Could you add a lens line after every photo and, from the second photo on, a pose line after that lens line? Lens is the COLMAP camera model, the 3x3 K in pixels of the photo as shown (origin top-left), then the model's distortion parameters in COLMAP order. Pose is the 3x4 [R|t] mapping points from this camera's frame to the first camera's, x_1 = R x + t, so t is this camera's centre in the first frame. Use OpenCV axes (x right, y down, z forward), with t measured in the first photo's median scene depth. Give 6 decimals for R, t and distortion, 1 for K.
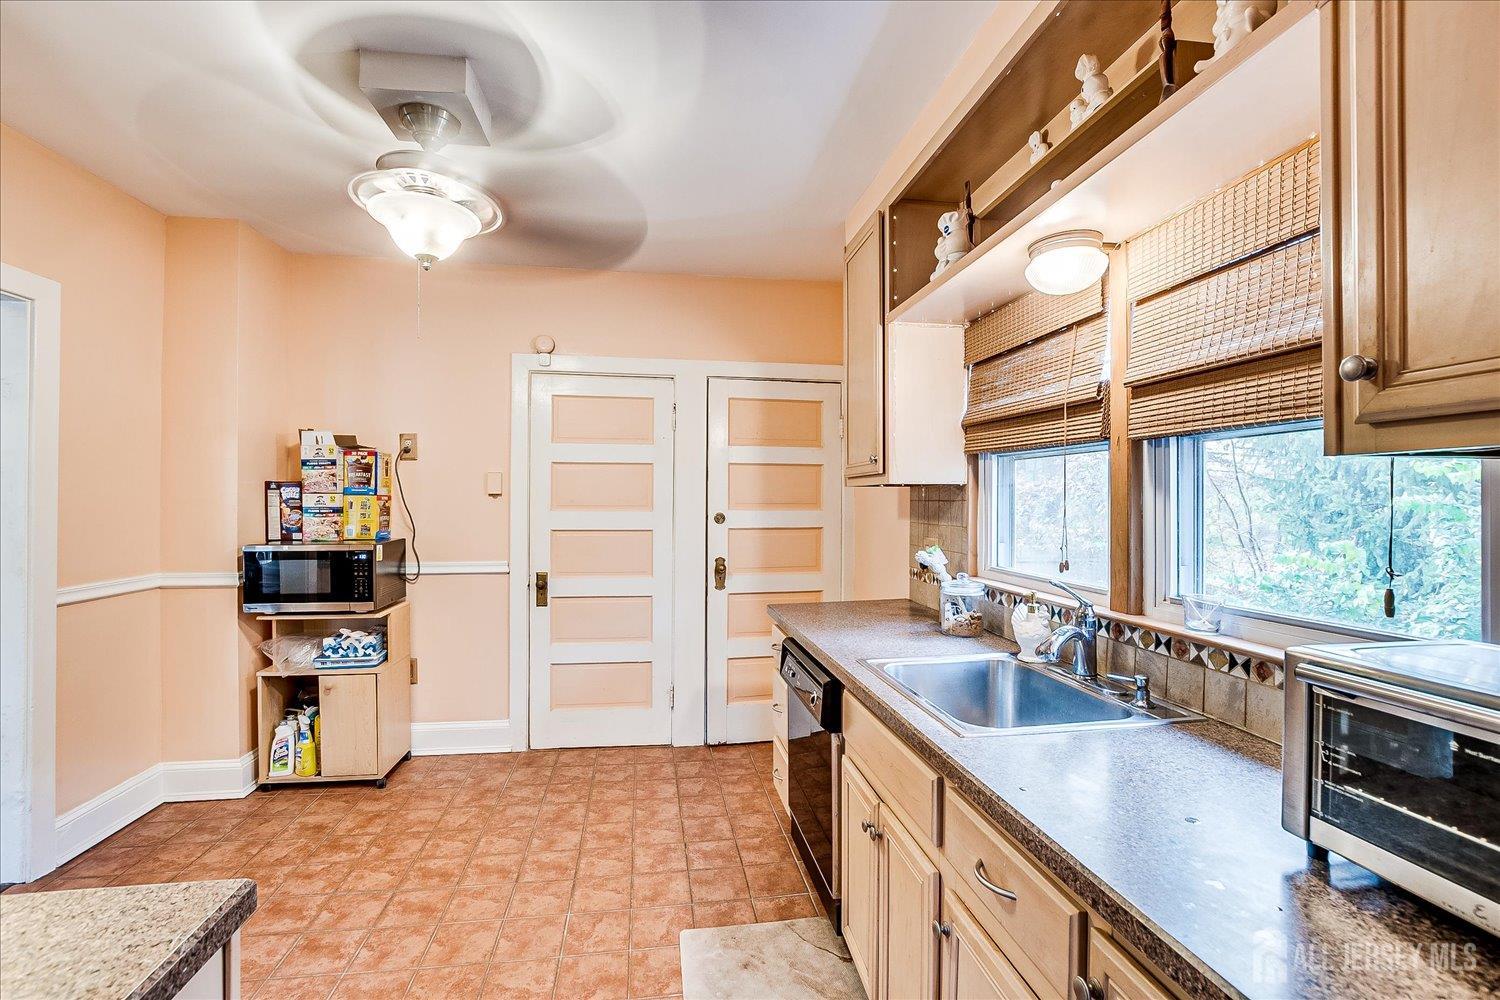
lens RADIAL K [[655.8, 0, 747.0], [0, 655.8, 499.2], [0, 0, 1]] dist [-0.029387, 0.003279]
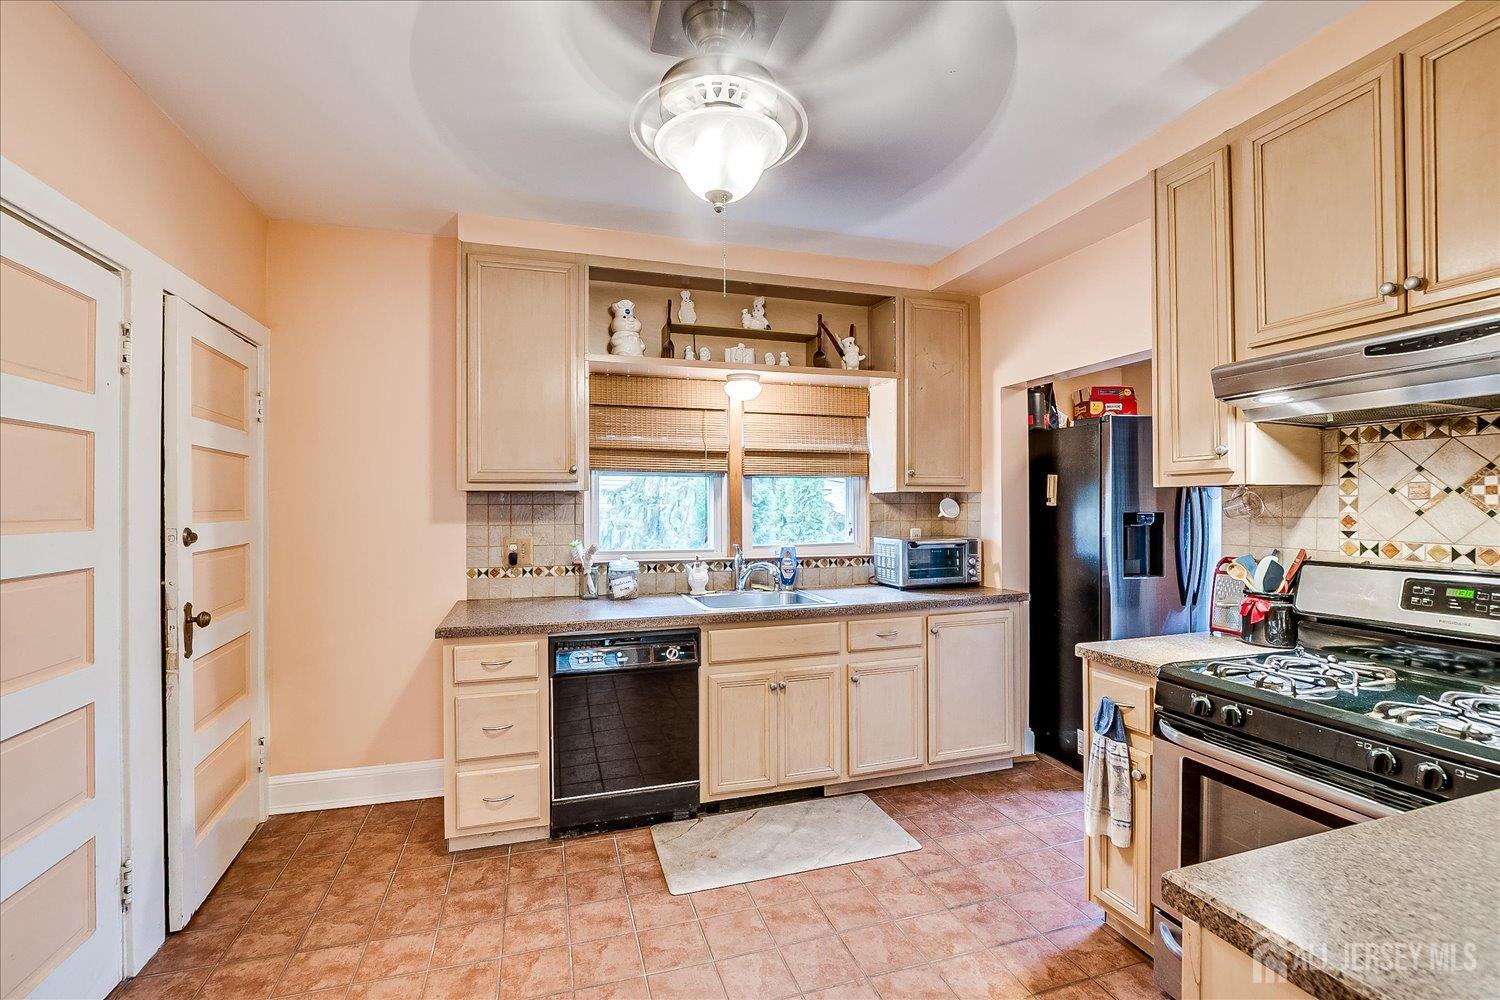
lens RADIAL K [[655.8, 0, 747.0], [0, 655.8, 499.2], [0, 0, 1]] dist [-0.029387, 0.003279]
pose [[-0.155935, 0.002543, 0.987764, -1.053852], [0.001416, 0.999996, -0.002351, -0.005050], [-0.987766, 0.001032, -0.155938, 0.900711]]
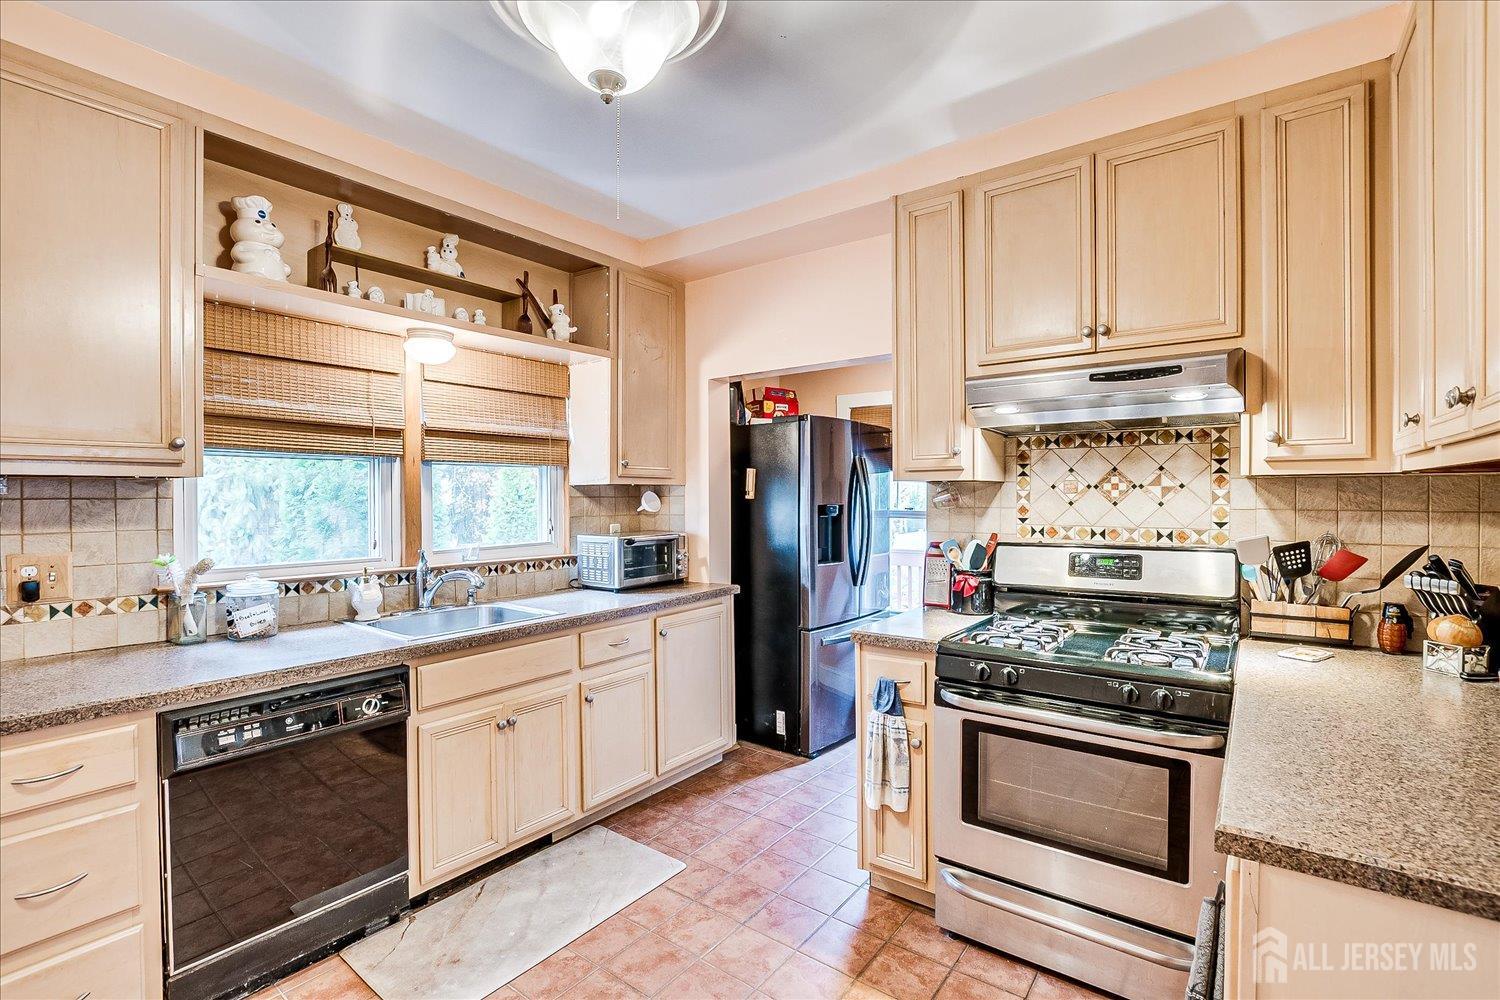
lens RADIAL K [[680.5, 0, 750.0], [0, 680.5, 500.0], [0, 0, 1]] dist [-0.030046, 0.004294]
pose [[-0.703019, -0.006357, 0.711143, -0.837388], [-0.000405, 0.999963, 0.008538, -0.003769], [-0.711171, 0.005715, -0.702996, 1.102077]]
